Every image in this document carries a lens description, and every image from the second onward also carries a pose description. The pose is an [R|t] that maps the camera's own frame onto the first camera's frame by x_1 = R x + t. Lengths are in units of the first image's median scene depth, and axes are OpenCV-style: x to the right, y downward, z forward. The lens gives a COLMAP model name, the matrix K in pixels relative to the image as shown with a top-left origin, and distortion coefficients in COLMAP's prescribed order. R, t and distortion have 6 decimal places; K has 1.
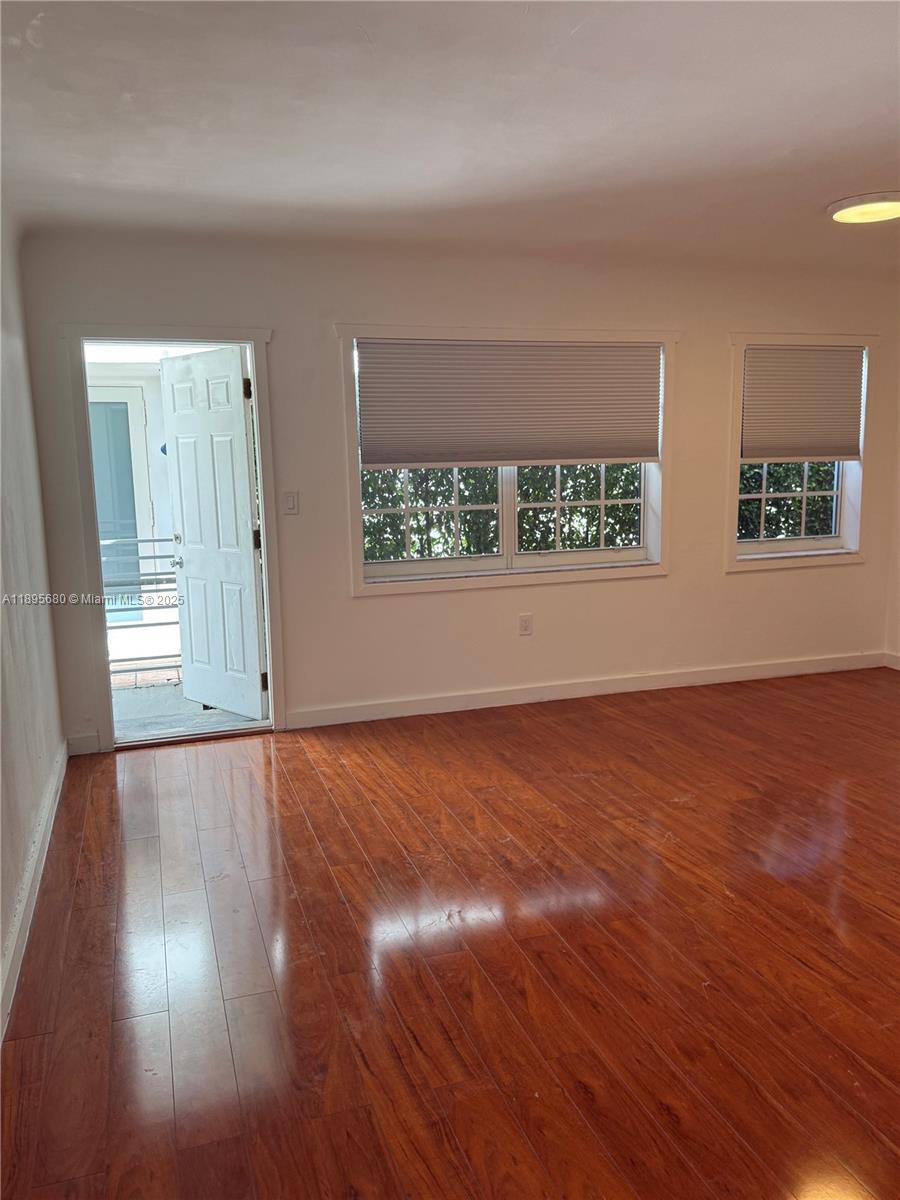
lens RADIAL K [[924.6, 0, 446.8], [0, 924.6, 599.3], [0, 0, 1]] dist [0.069857, -0.074447]
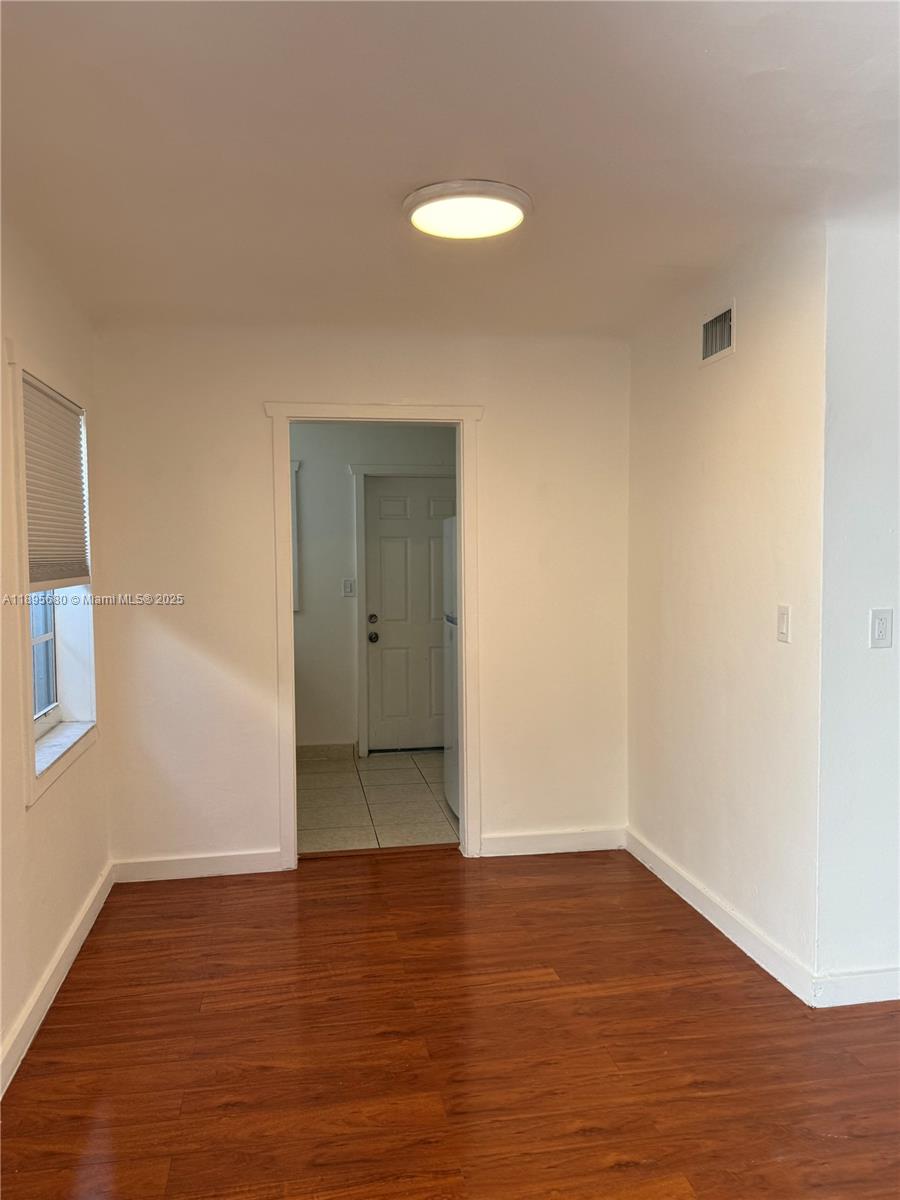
lens RADIAL K [[924.6, 0, 446.8], [0, 924.6, 599.3], [0, 0, 1]] dist [0.069857, -0.074447]
pose [[0.147666, -0.029720, 0.988591, -0.182237], [0.153568, 0.988115, 0.006767, -0.121399], [-0.977042, 0.150816, 0.150475, 0.813598]]
